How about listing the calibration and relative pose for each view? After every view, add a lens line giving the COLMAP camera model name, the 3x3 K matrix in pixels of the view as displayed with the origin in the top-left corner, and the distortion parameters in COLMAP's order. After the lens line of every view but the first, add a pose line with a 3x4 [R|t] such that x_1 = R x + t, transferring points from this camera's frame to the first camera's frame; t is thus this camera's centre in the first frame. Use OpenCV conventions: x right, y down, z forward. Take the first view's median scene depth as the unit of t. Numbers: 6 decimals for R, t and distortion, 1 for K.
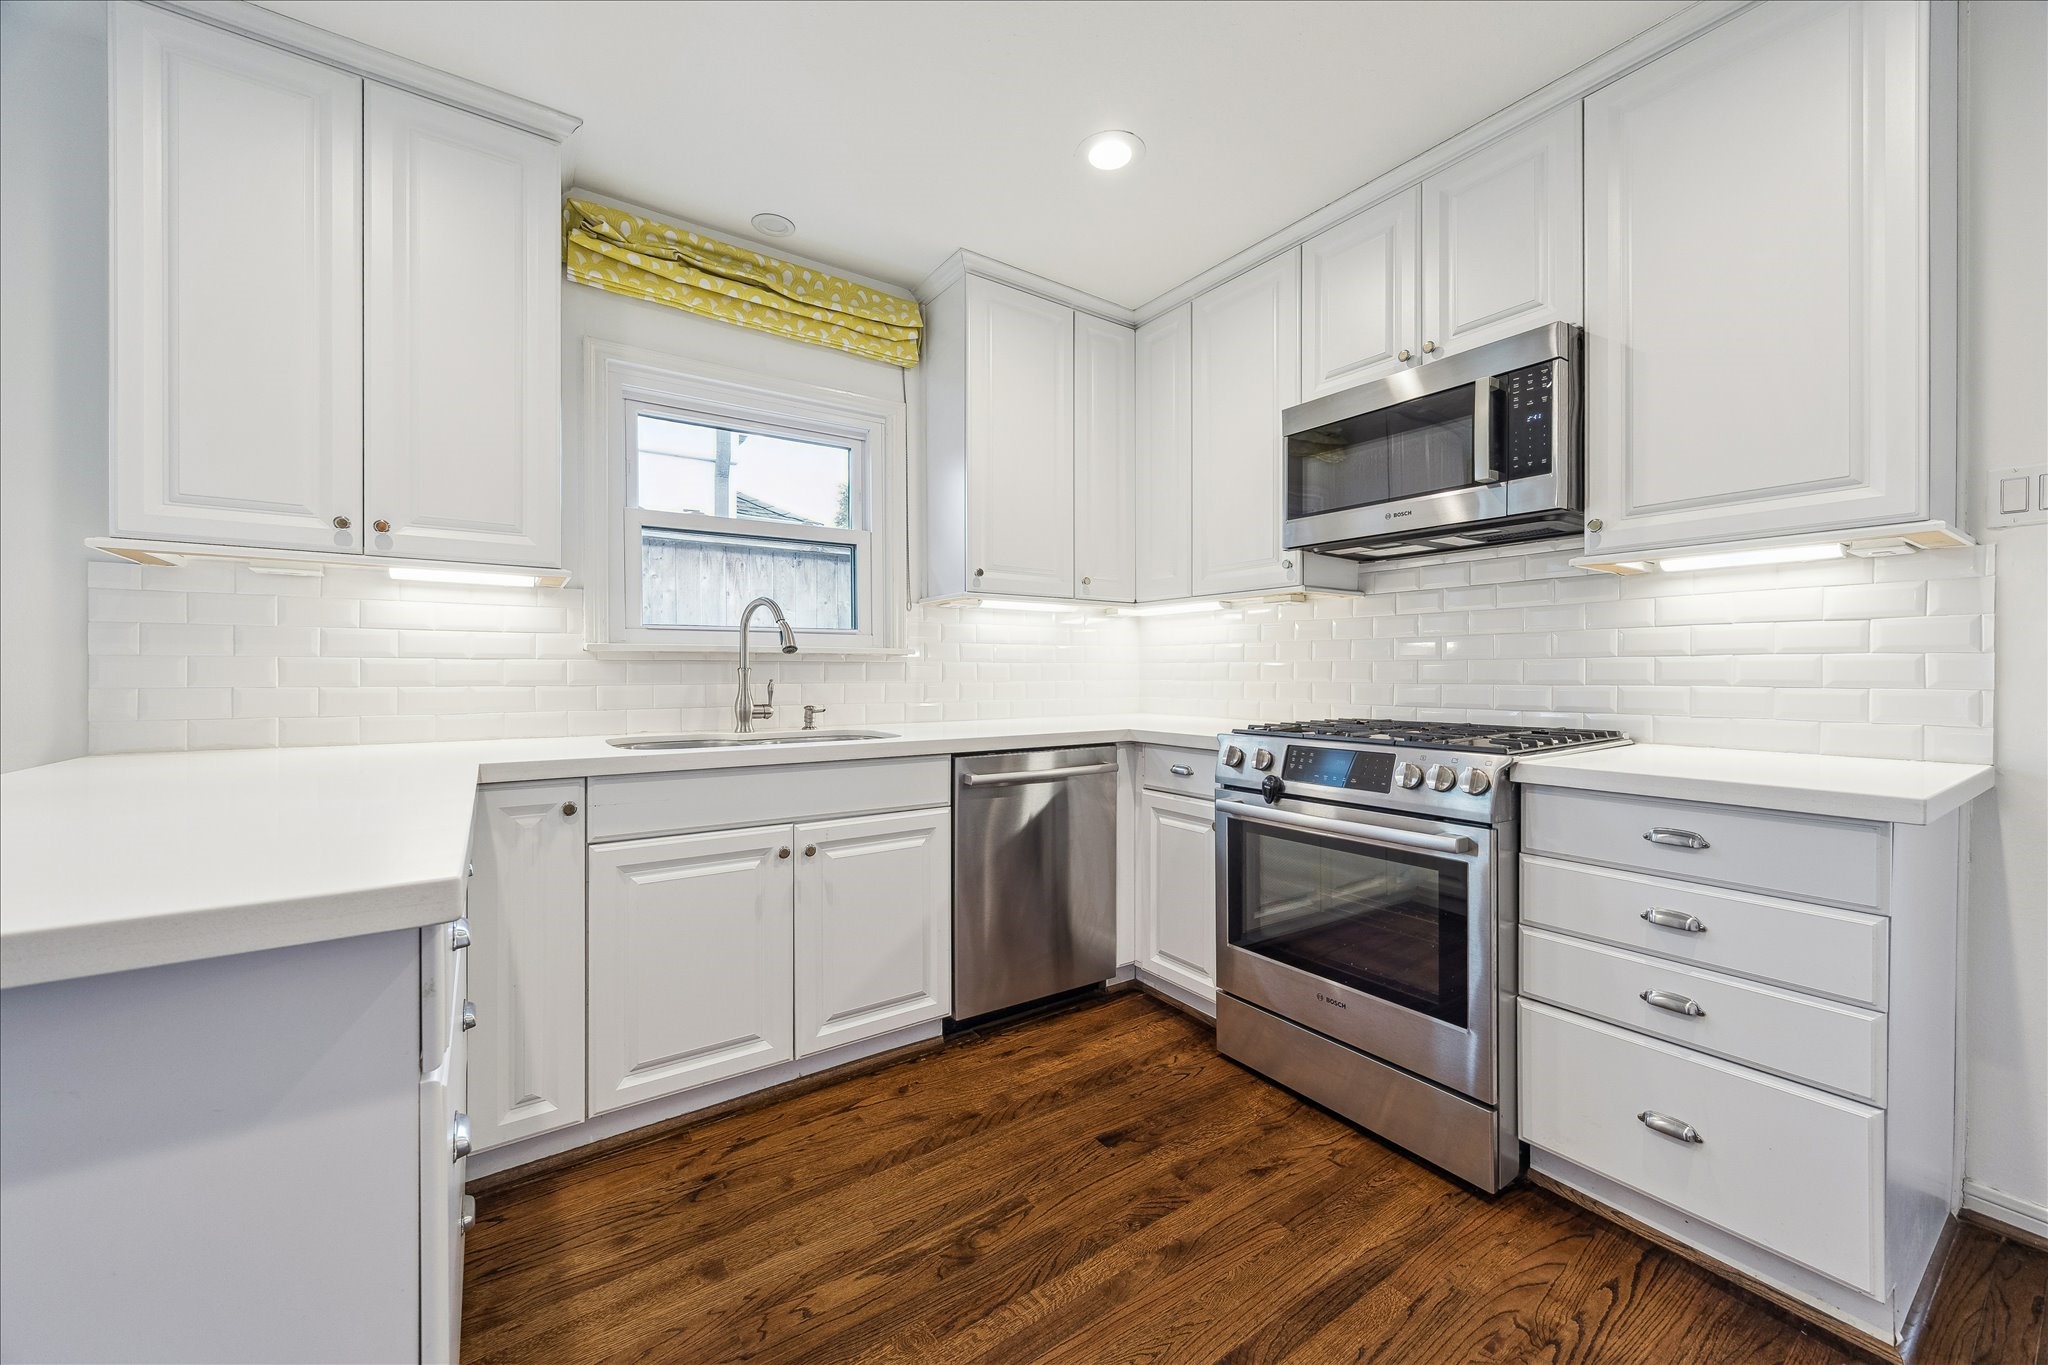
lens RADIAL K [[868.7, 0, 1023.2], [0, 868.7, 671.4], [0, 0, 1]] dist [-0.000156, -0.000055]
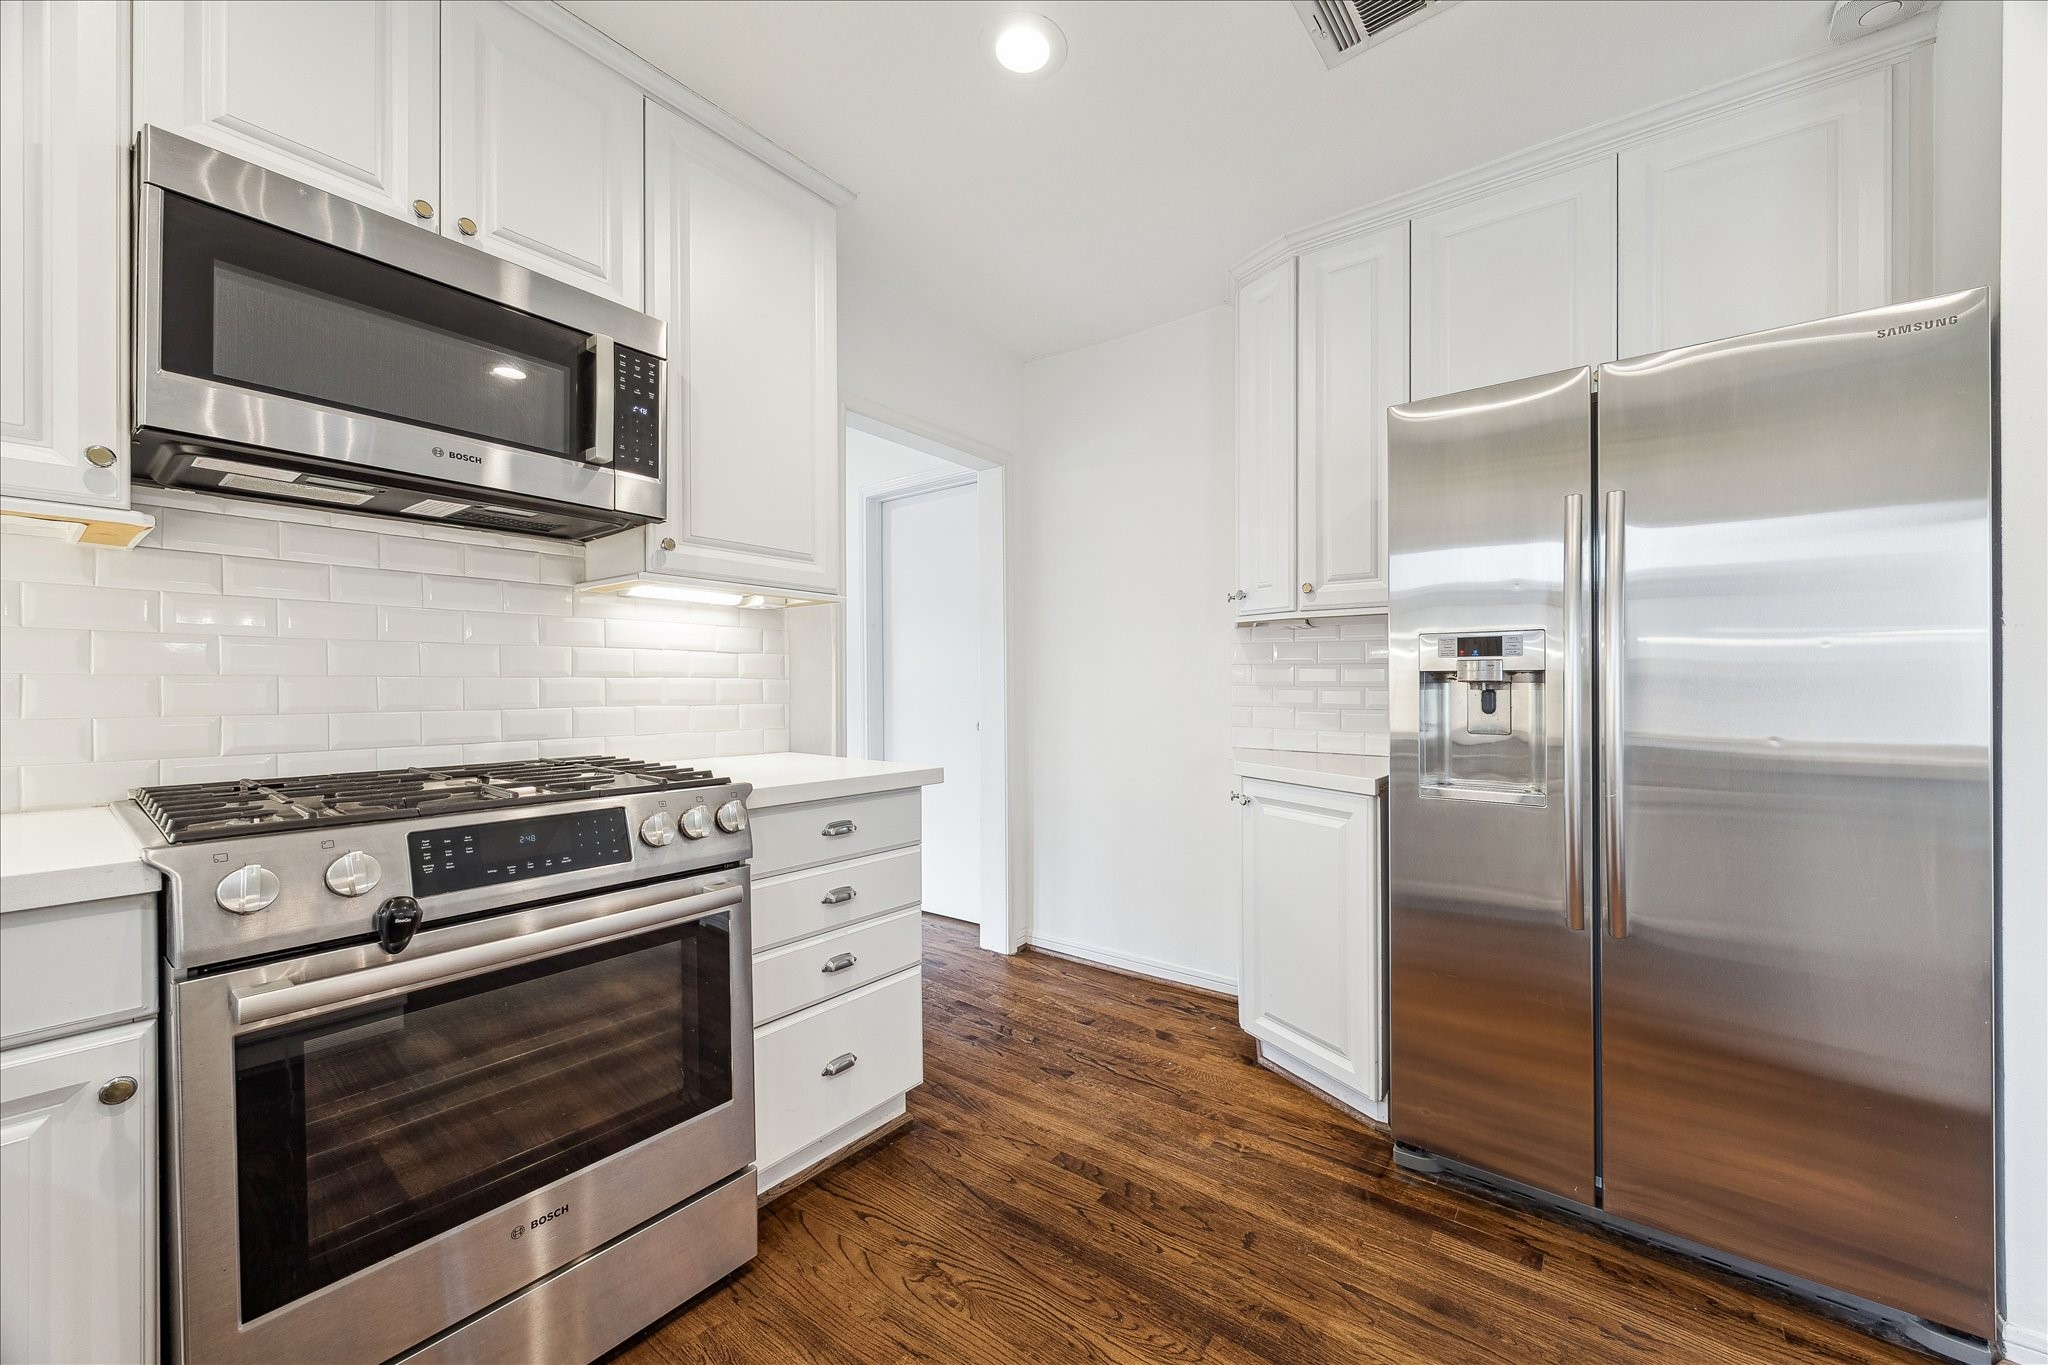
lens RADIAL K [[814.7, 0, 1024.0], [0, 814.7, 682.5], [0, 0, 1]] dist [-0.016552, -0.000023]
pose [[-0.364085, 0.007383, 0.931336, -0.333940], [0.001959, 0.999972, -0.007162, -0.004095], [-0.931364, -0.000783, -0.364089, 0.936901]]
